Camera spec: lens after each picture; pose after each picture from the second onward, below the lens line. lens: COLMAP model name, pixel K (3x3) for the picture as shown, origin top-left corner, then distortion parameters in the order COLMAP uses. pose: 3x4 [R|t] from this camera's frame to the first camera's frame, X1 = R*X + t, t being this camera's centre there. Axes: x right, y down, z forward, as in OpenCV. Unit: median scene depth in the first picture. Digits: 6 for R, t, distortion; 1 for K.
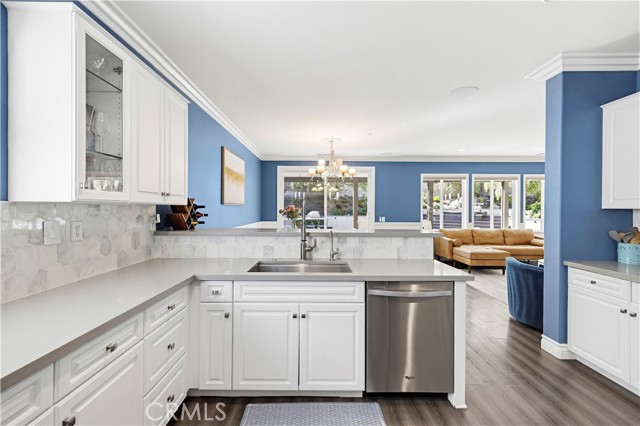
lens RADIAL K [[271.3, 0, 317.7], [0, 271.3, 211.2], [0, 0, 1]] dist [0.002535, 0.000337]
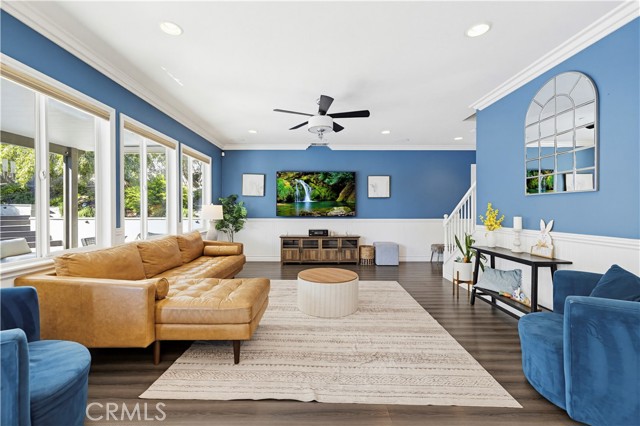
lens RADIAL K [[271.3, 0, 319.7], [0, 271.3, 210.4], [0, 0, 1]] dist [0.002535, 0.000337]
pose [[-0.004312, -0.000529, 0.999991, 0.313562], [0.010563, 0.999944, 0.000575, 0.028234], [-0.999935, 0.010565, -0.004306, 1.678587]]
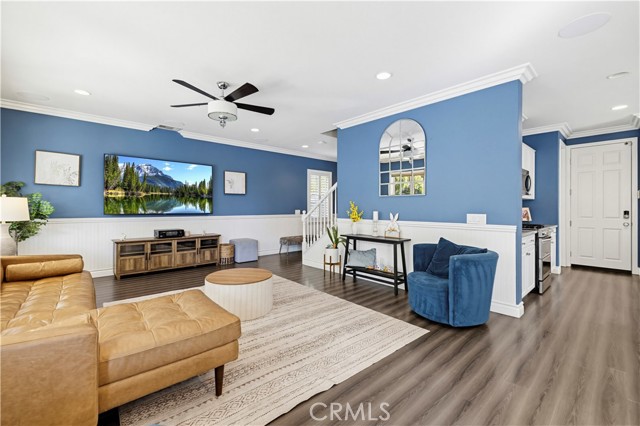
lens RADIAL K [[271.3, 0, 317.3], [0, 271.3, 207.8], [0, 0, 1]] dist [0.002535, 0.000337]
pose [[-0.666861, -0.000448, 0.745182, 0.590167], [0.006900, 0.999953, 0.006777, 0.030661], [-0.745150, 0.009661, -0.666827, 2.517641]]
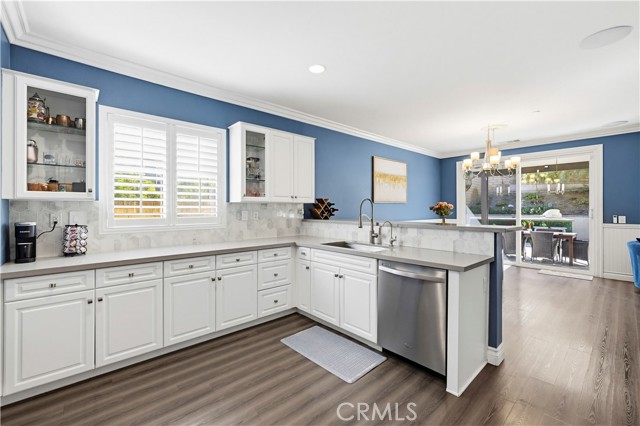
lens RADIAL K [[271.3, 0, 316.6], [0, 271.3, 209.9], [0, 0, 1]] dist [0.002535, 0.000337]
pose [[0.661623, -0.003924, -0.749826, 0.716961], [0.000407, 0.999988, -0.004875, 0.024807], [0.749836, 0.002920, 0.661617, -0.049822]]
